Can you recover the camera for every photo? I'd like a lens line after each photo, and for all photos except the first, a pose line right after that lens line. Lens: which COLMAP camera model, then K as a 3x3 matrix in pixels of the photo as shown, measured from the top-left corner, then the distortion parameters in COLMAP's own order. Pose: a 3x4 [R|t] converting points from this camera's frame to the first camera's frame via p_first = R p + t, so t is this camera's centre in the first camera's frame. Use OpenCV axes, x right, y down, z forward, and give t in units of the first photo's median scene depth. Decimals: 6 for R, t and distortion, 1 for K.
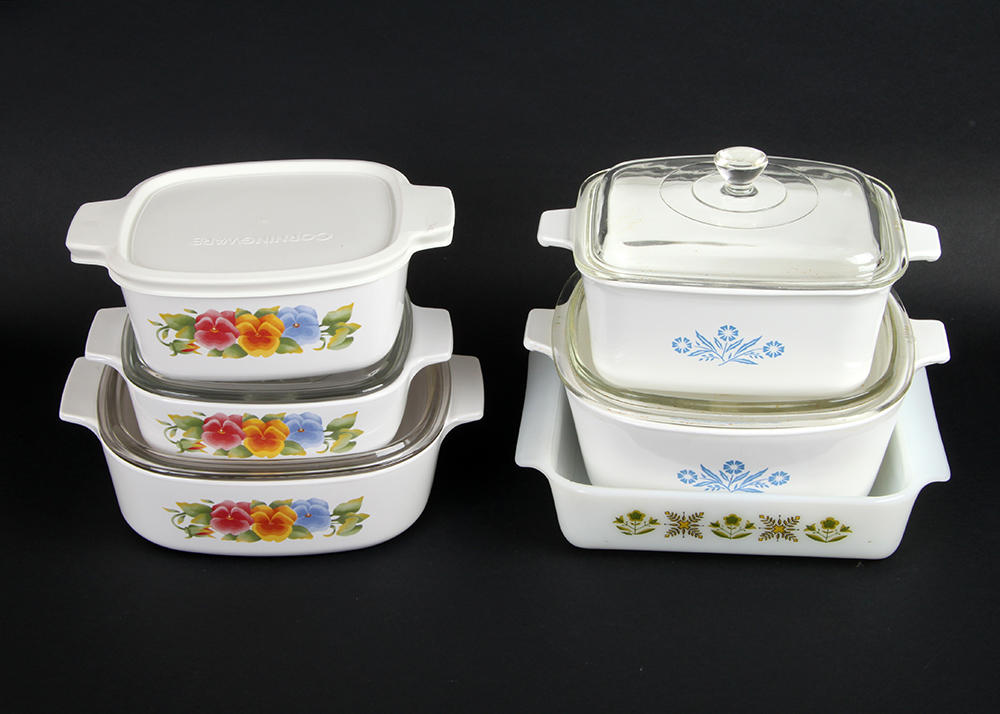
lens RADIAL K [[1926.0, 0, 500.0], [0, 1926.0, 357.0], [0, 0, 1]] dist [0.194313, -0.027378]
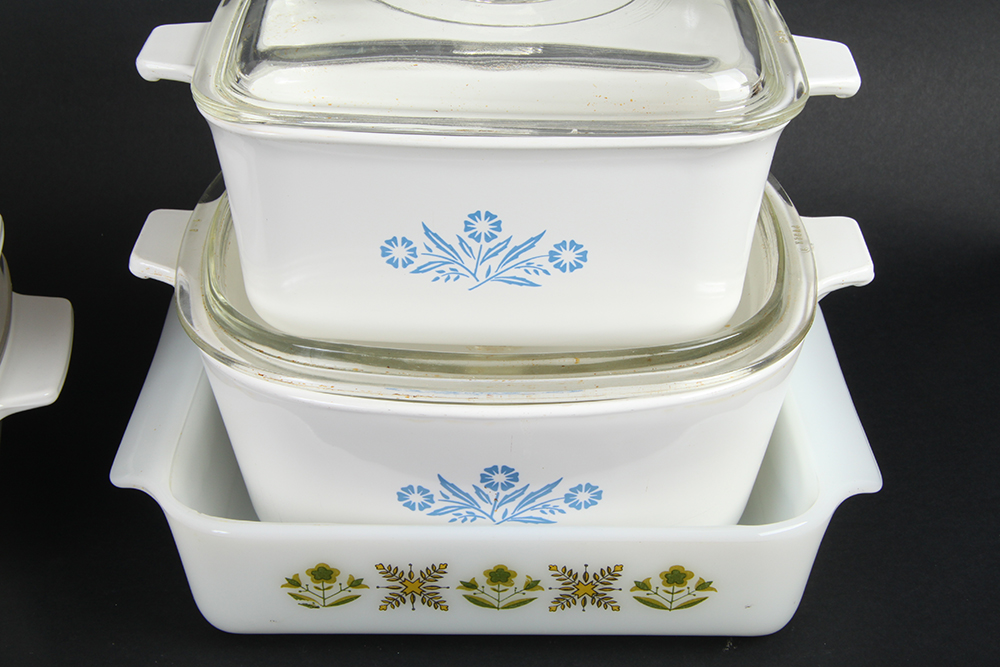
lens RADIAL K [[1663.7, 0, 500.0], [0, 1663.7, 333.5], [0, 0, 1]] dist [0.044448, 0.032559]
pose [[0.996666, -0.018055, 0.079562, 0.084701], [0.020507, 0.999336, -0.030117, 0.030736], [-0.078966, 0.031648, 0.996375, 0.536291]]
